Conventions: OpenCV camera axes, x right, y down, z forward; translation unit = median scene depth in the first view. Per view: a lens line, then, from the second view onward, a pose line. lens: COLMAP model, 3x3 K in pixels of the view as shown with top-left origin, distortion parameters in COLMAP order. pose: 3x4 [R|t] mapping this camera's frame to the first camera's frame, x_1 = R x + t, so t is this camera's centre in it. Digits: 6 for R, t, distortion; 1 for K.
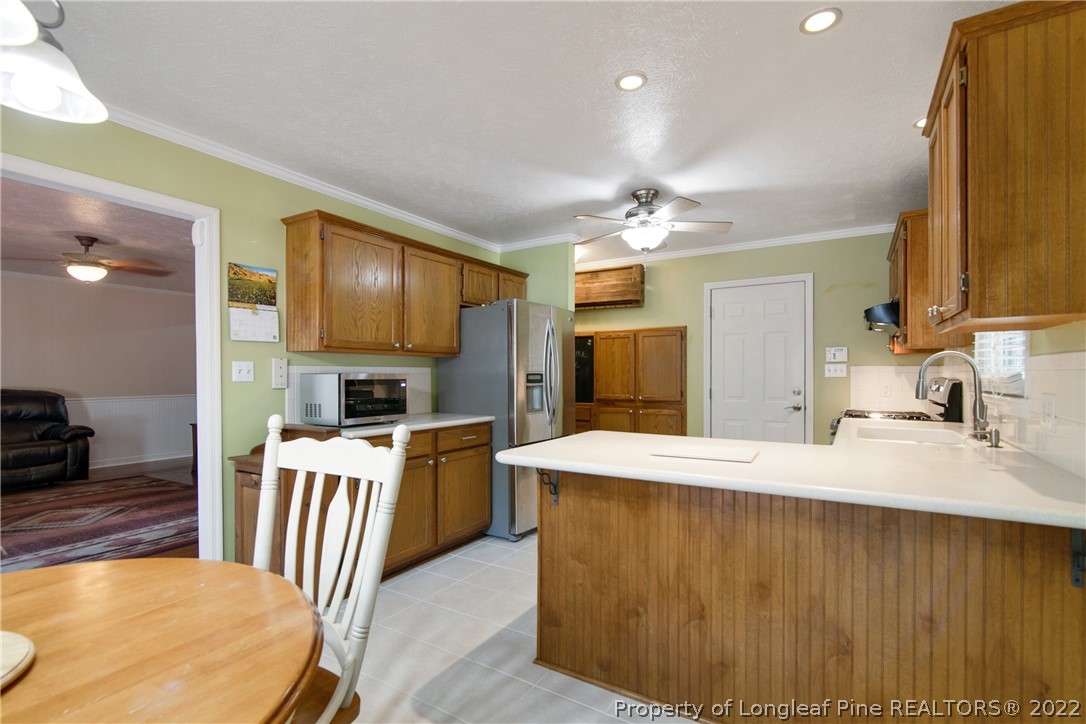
lens RADIAL K [[498.4, 0, 547.4], [0, 498.4, 373.6], [0, 0, 1]] dist [-0.010142, -0.000106]
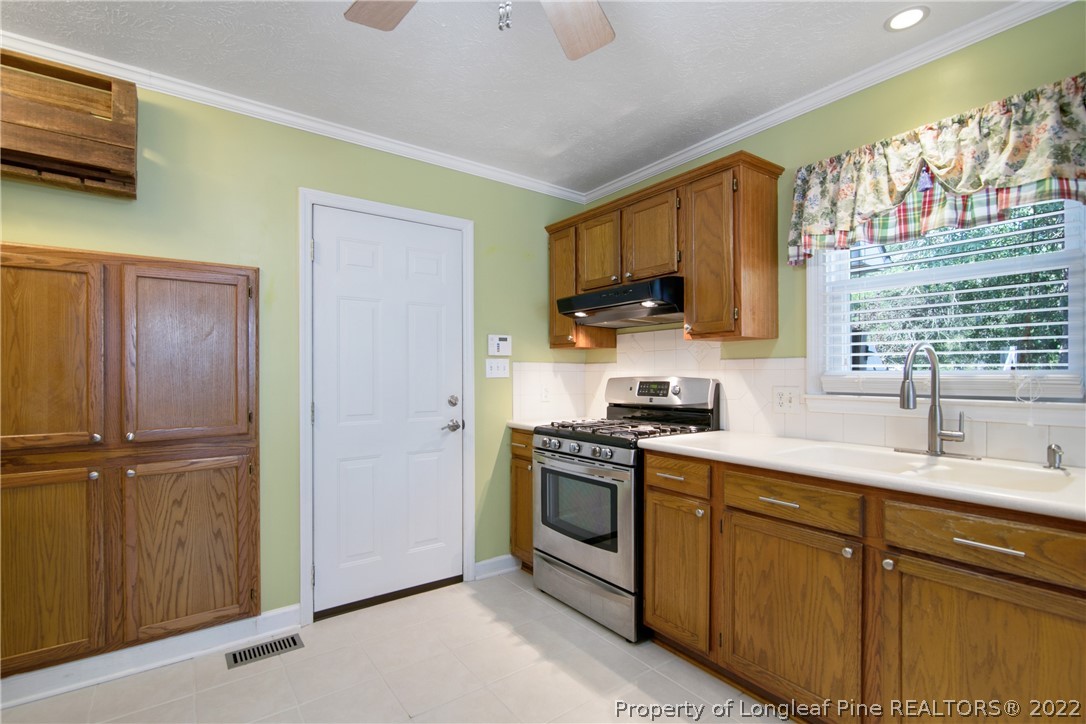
lens RADIAL K [[498.4, 0, 536.2], [0, 498.4, 371.4], [0, 0, 1]] dist [-0.010142, -0.000106]
pose [[0.388672, 0.001962, 0.921374, -0.047358], [-0.000633, 0.999998, -0.001862, -0.000319], [-0.921376, 0.000141, 0.388672, 0.657330]]
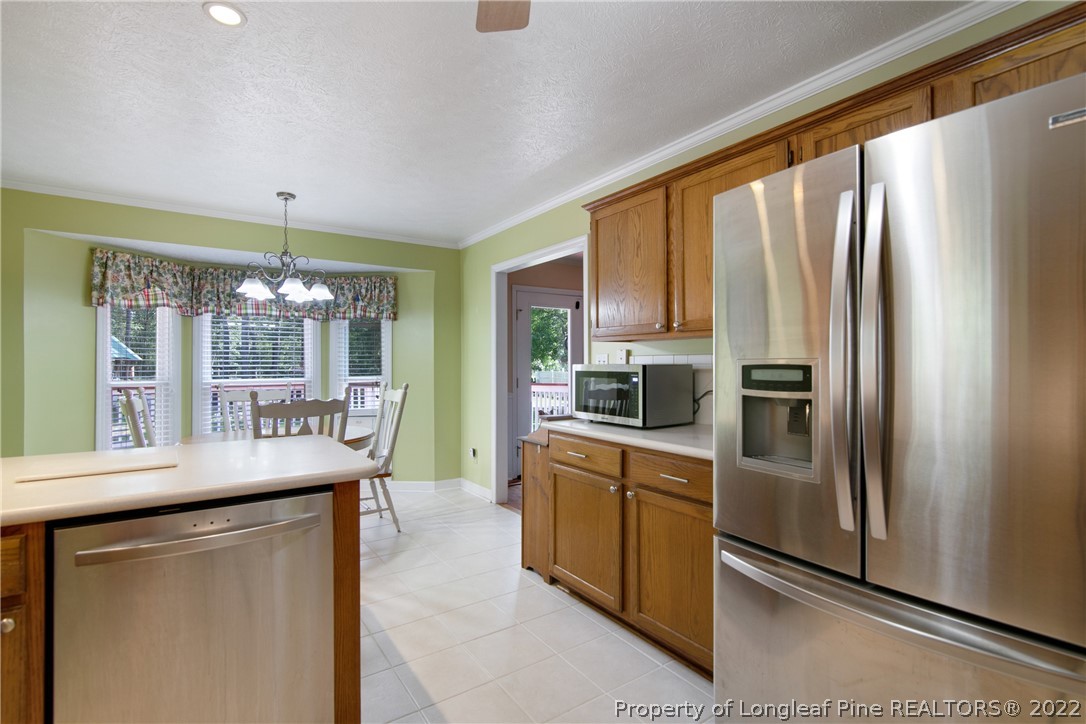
lens RADIAL K [[498.4, 0, 544.3], [0, 498.4, 361.6], [0, 0, 1]] dist [-0.010142, -0.000106]
pose [[-0.402804, -0.000201, -0.915286, 0.326838], [0.005734, 0.999980, -0.002743, -0.002279], [0.915268, -0.006353, -0.402795, 0.846100]]
